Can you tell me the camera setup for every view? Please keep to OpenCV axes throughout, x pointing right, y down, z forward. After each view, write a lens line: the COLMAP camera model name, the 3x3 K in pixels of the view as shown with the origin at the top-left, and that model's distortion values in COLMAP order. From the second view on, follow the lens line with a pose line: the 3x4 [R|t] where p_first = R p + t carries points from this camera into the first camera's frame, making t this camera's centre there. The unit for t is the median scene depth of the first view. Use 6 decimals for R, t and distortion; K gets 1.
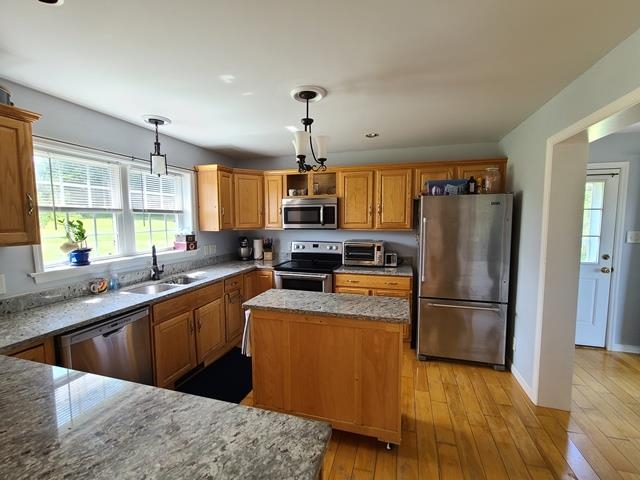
lens RADIAL K [[278.4, 0, 321.4], [0, 278.4, 241.9], [0, 0, 1]] dist [-0.006816, 0.001838]
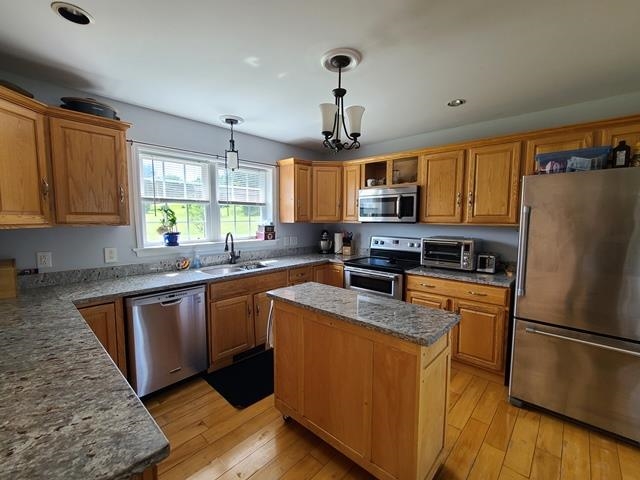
lens RADIAL K [[278.4, 0, 322.5], [0, 278.4, 242.1], [0, 0, 1]] dist [-0.006816, 0.001838]
pose [[0.899893, 0.046276, -0.433648, 0.208169], [-0.044665, 0.998905, 0.013909, 0.016241], [0.433817, 0.006853, 0.900975, 0.136455]]
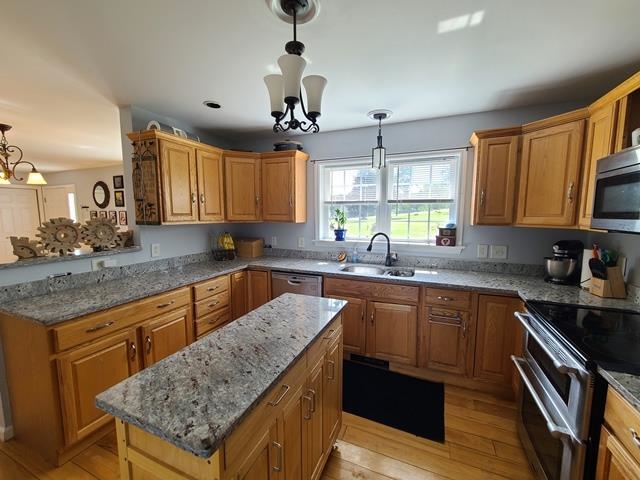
lens RADIAL K [[260.6, 0, 323.2], [0, 260.6, 240.6], [0, 0, 1]] dist [-0.002107, -0.000234]
pose [[-0.105596, 0.106270, -0.988714, 0.399535], [-0.086510, 0.989522, 0.115597, -0.052169], [0.990639, 0.097740, -0.095296, 0.804740]]
